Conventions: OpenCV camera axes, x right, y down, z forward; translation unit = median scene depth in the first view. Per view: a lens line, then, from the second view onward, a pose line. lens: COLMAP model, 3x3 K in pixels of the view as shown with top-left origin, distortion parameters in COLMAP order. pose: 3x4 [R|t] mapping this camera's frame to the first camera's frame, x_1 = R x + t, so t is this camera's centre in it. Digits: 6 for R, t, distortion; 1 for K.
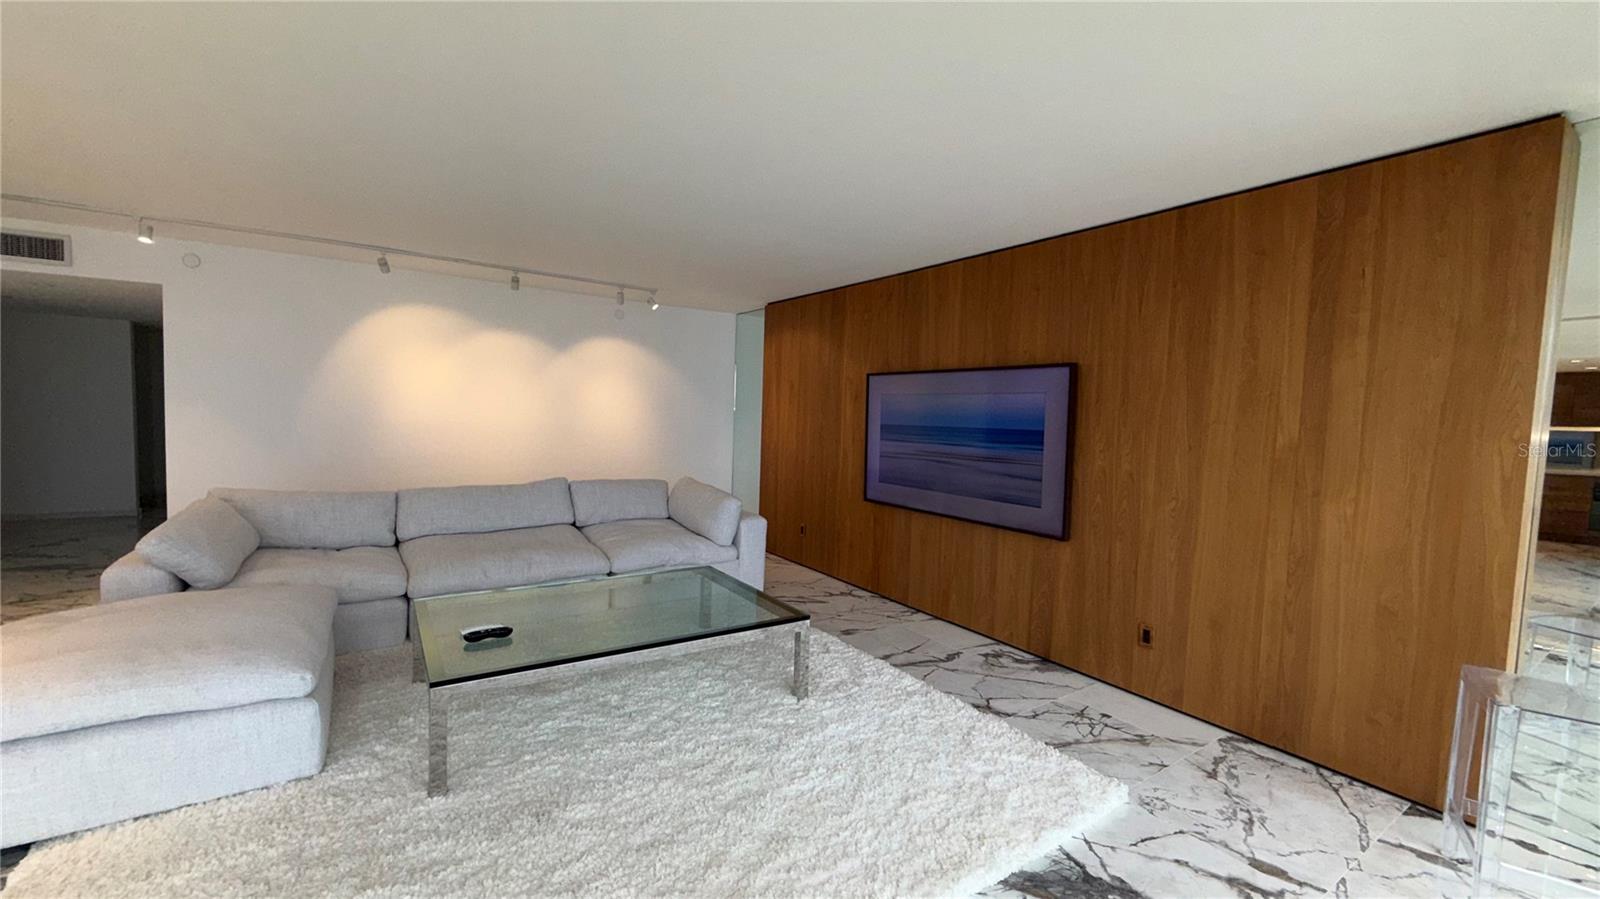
lens RADIAL K [[638.0, 0, 792.8], [0, 638.0, 450.0], [0, 0, 1]] dist [0.001229, -0.000491]
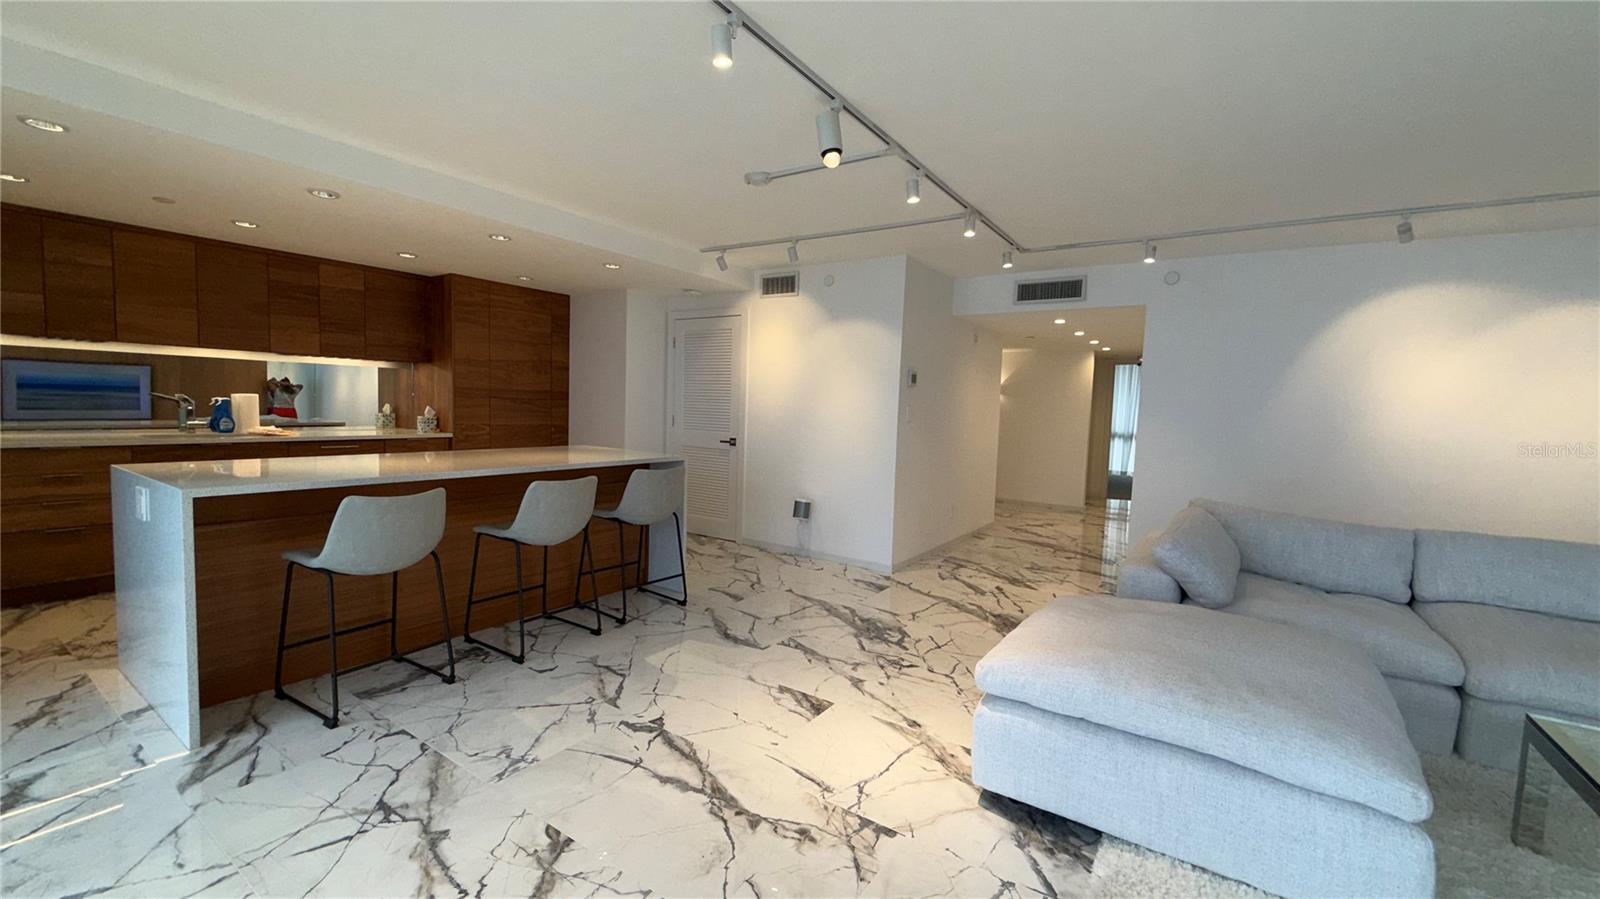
lens RADIAL K [[638.0, 0, 794.4], [0, 638.0, 449.8], [0, 0, 1]] dist [0.001229, -0.000491]
pose [[0.378135, 0.045954, -0.924609, -0.266844], [-0.079918, 0.996659, 0.016851, 0.020610], [0.922294, 0.067521, 0.380544, 0.070808]]
